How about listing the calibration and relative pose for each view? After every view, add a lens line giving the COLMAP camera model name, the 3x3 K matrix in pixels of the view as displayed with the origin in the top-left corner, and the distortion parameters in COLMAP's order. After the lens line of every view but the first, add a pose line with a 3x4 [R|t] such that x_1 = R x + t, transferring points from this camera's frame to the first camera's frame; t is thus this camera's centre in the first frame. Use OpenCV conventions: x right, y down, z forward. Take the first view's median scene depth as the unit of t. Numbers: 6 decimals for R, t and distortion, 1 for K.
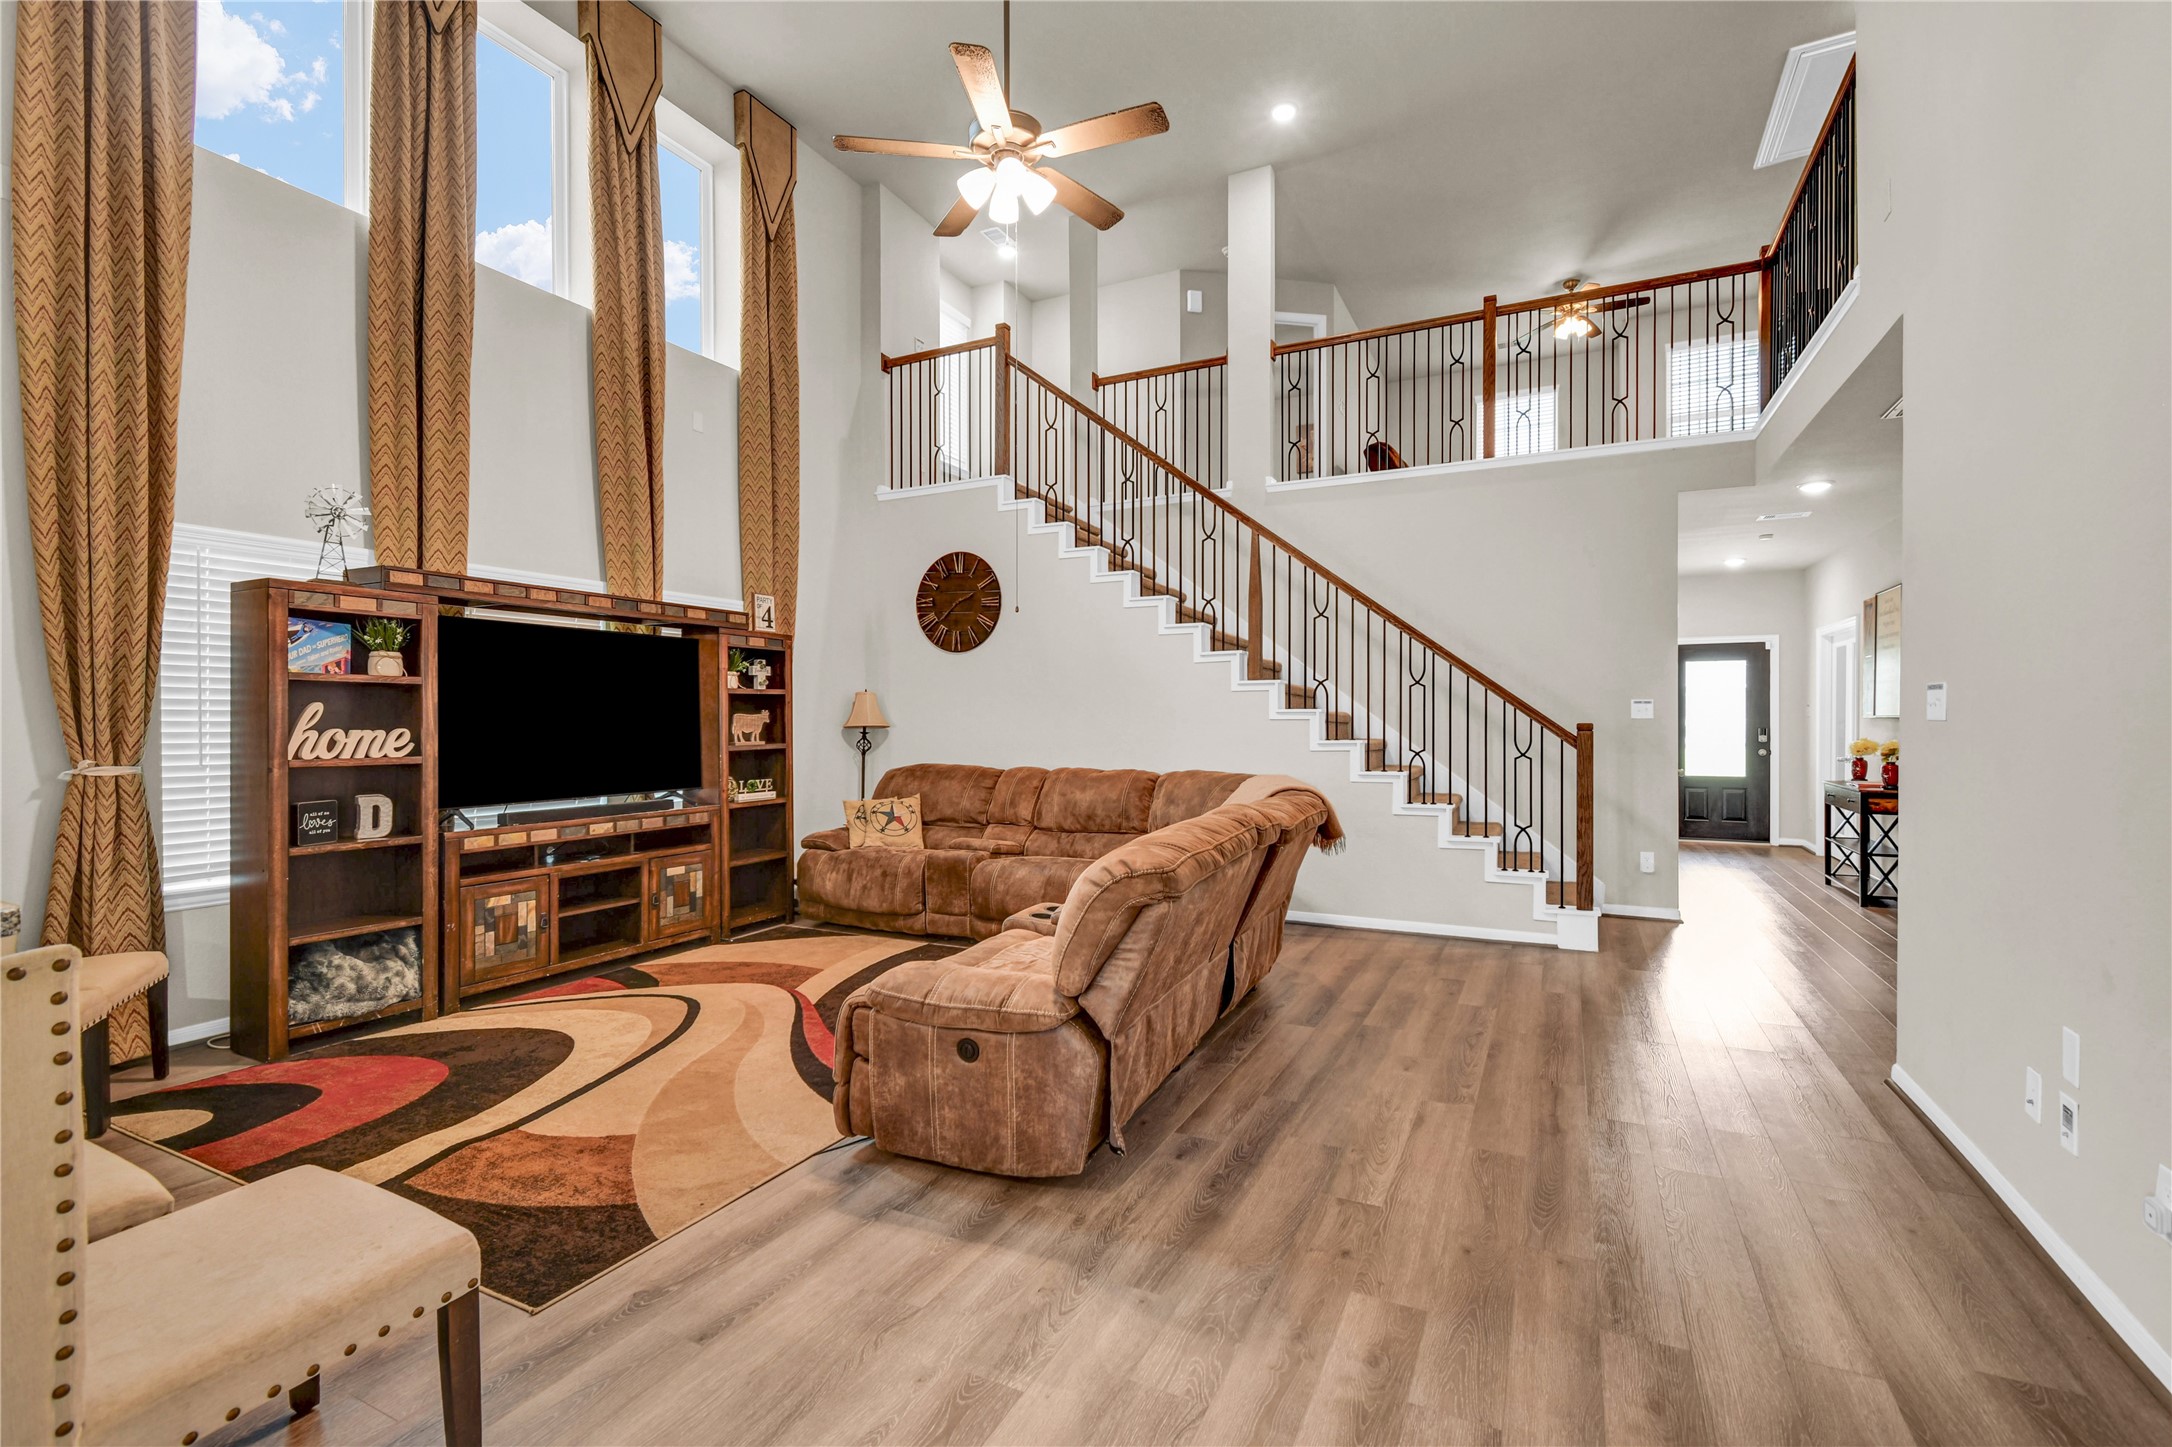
lens RADIAL K [[958.8, 0, 1080.0], [0, 958.8, 717.1], [0, 0, 1]] dist [0.008845, -0.003968]
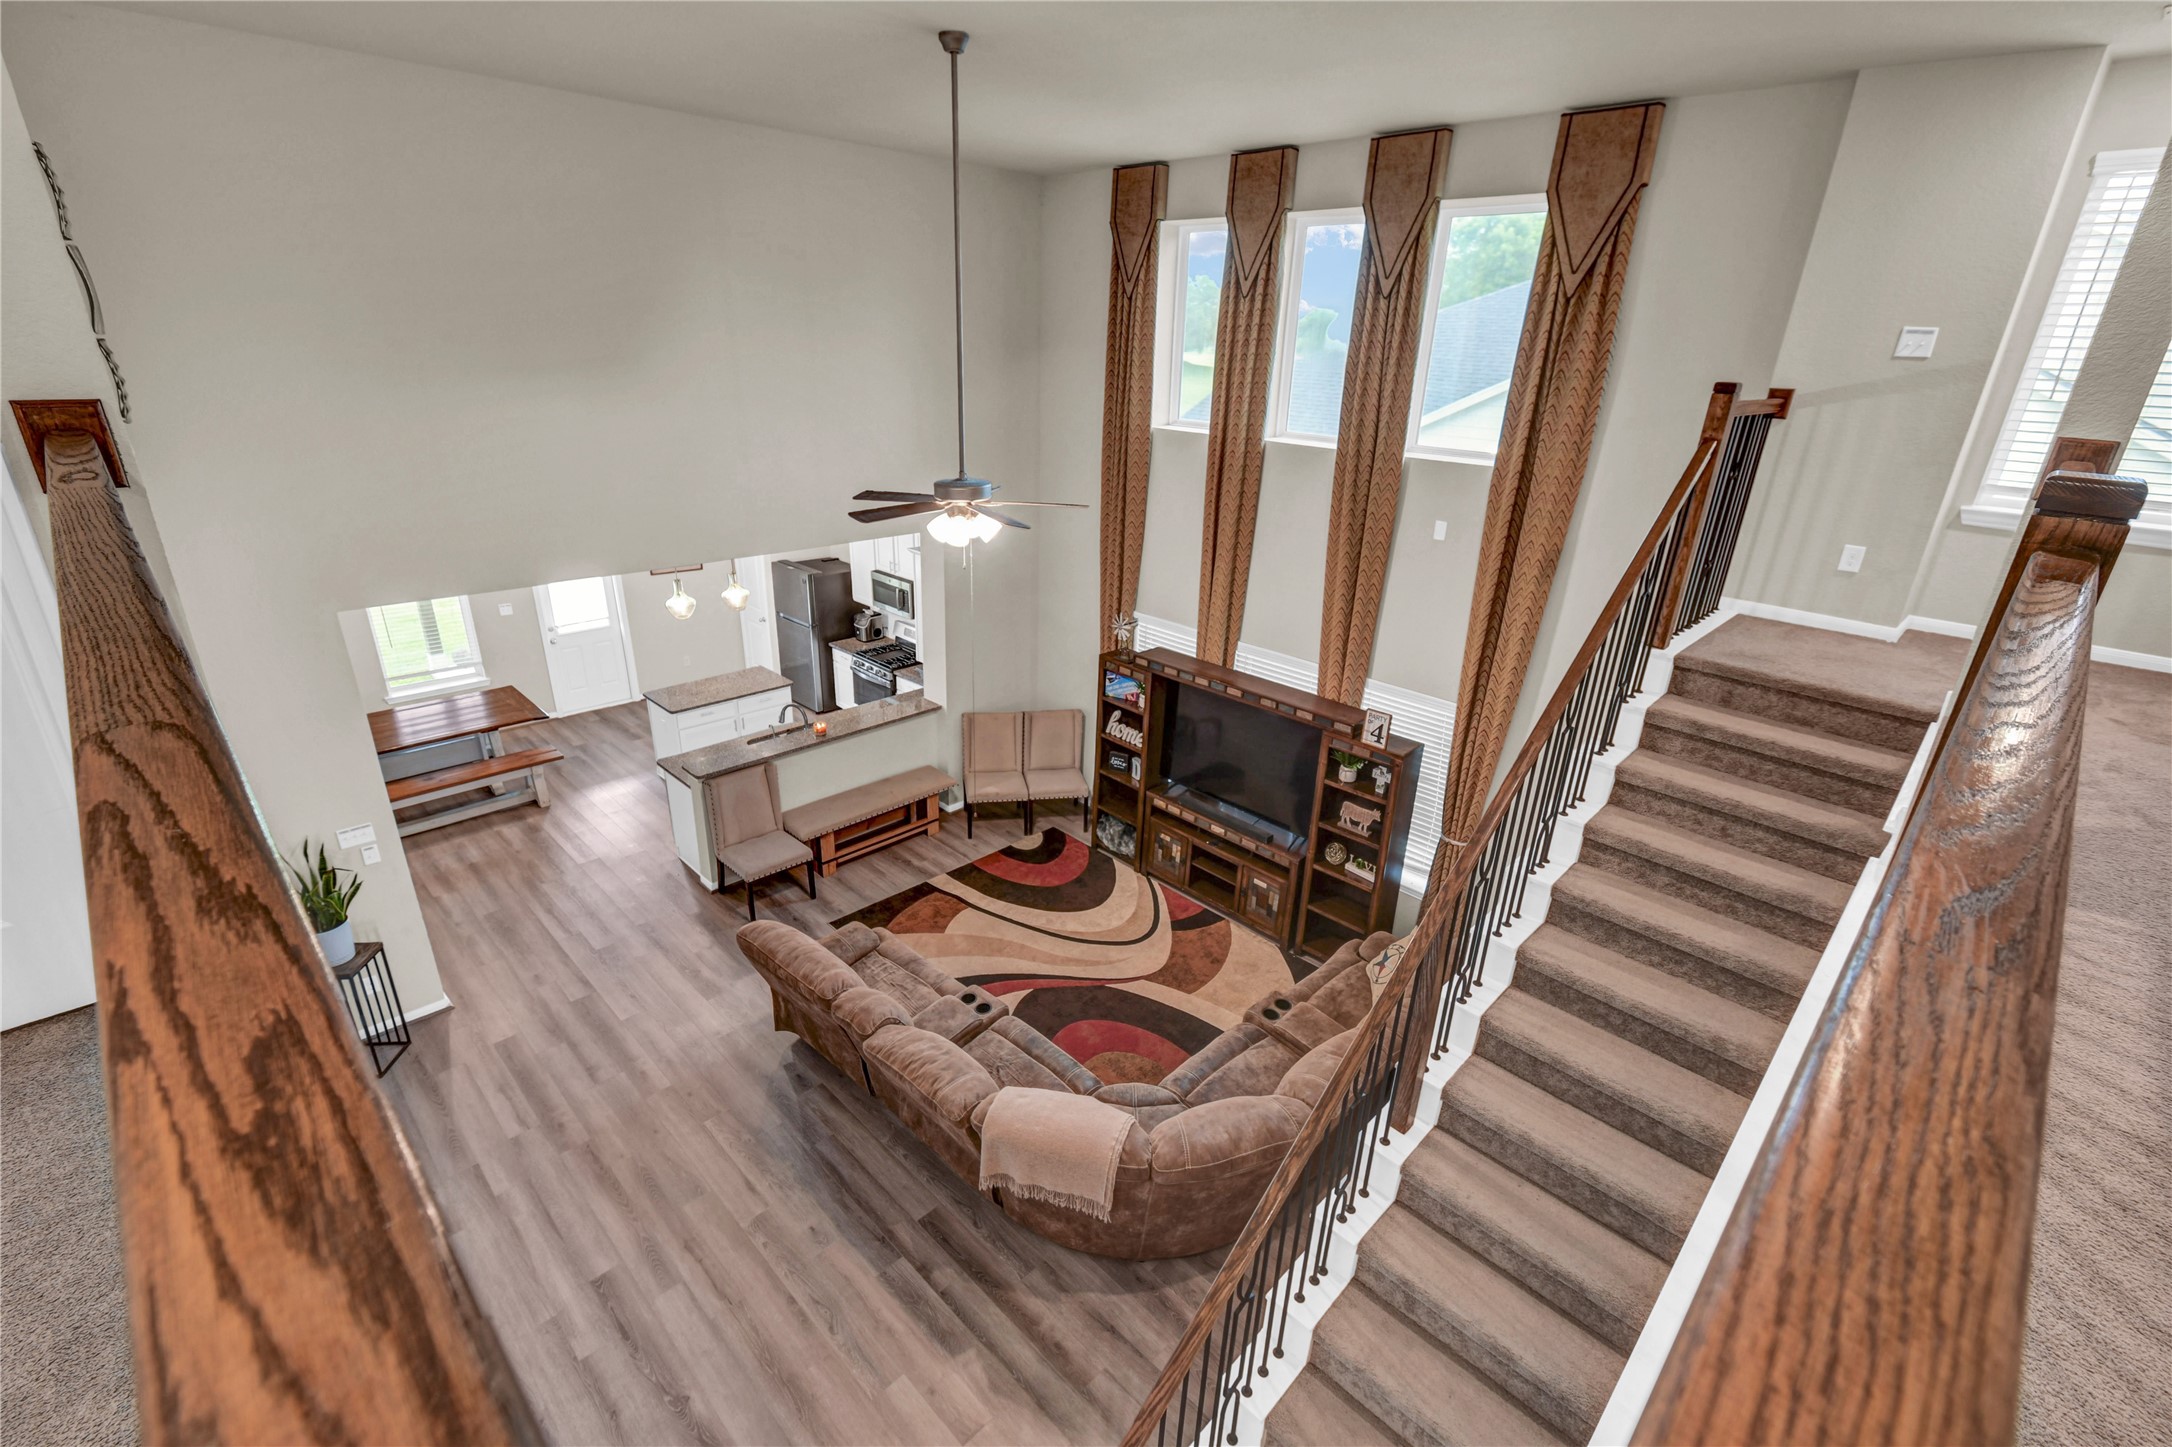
lens RADIAL K [[958.8, 0, 1097.1], [0, 958.8, 717.4], [0, 0, 1]] dist [0.008845, -0.003968]
pose [[-0.302198, 0.340507, -0.890355, 0.864888], [-0.036175, 0.929255, 0.367663, -0.607755], [0.952559, 0.143316, -0.268501, 1.197299]]
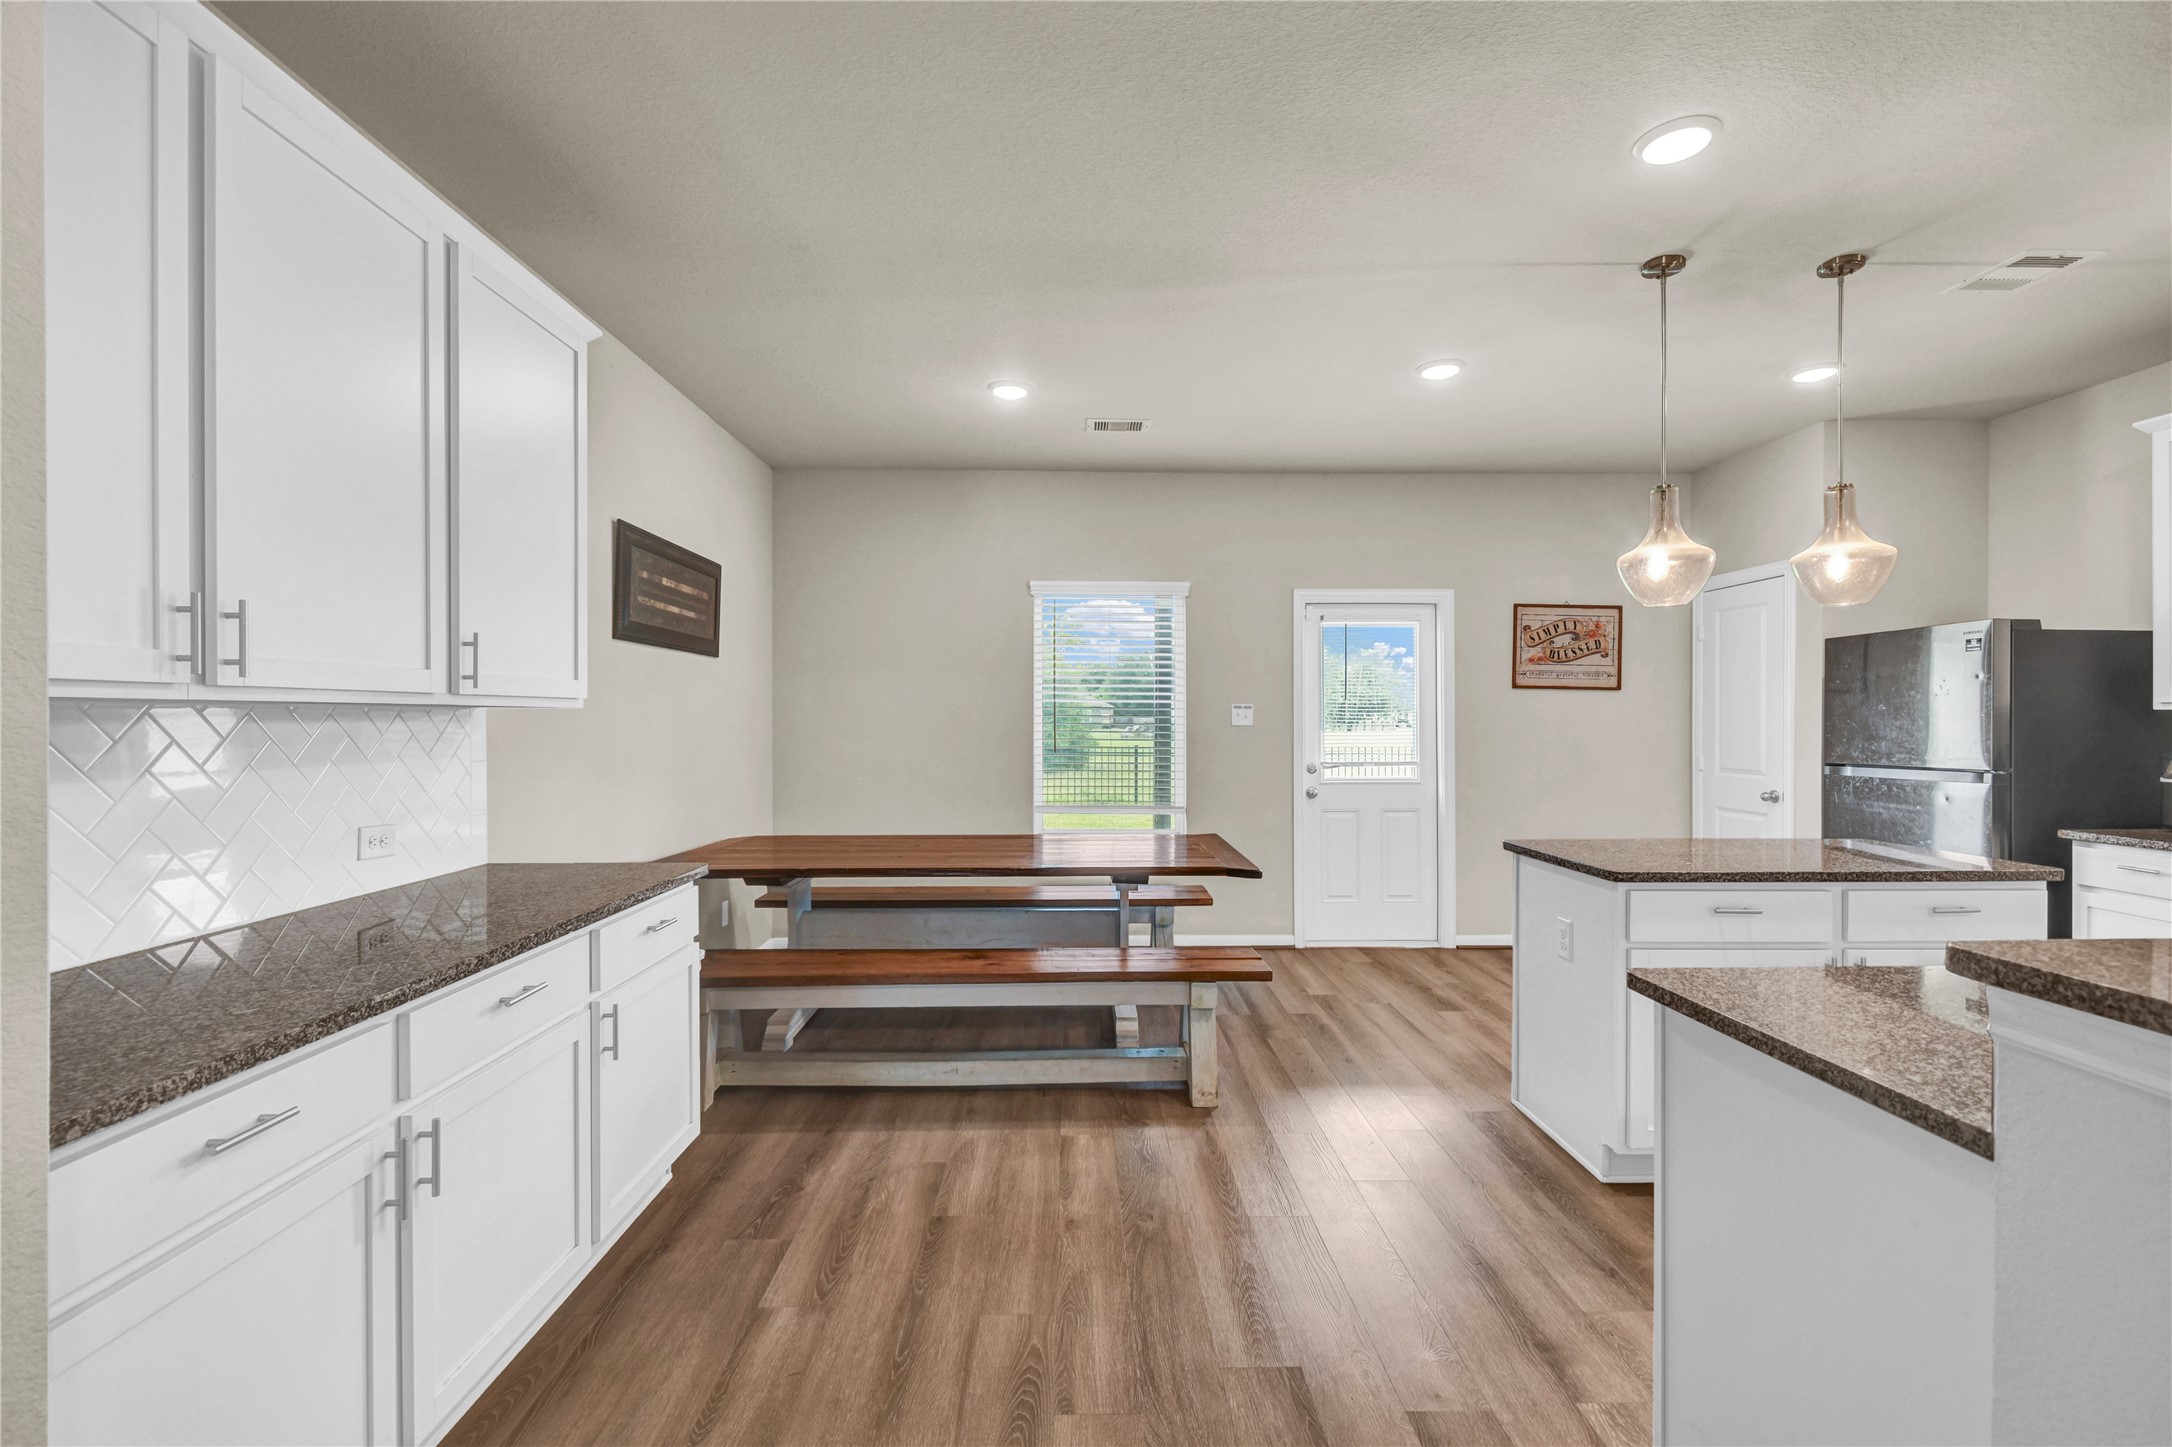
lens RADIAL K [[958.8, 0, 1080.5], [0, 958.8, 710.1], [0, 0, 1]] dist [0.008845, -0.003968]
pose [[-0.886876, -0.008536, -0.461929, -0.018984], [-0.004370, 0.999940, -0.010088, 0.002613], [0.461988, -0.006928, -0.886859, 0.265554]]
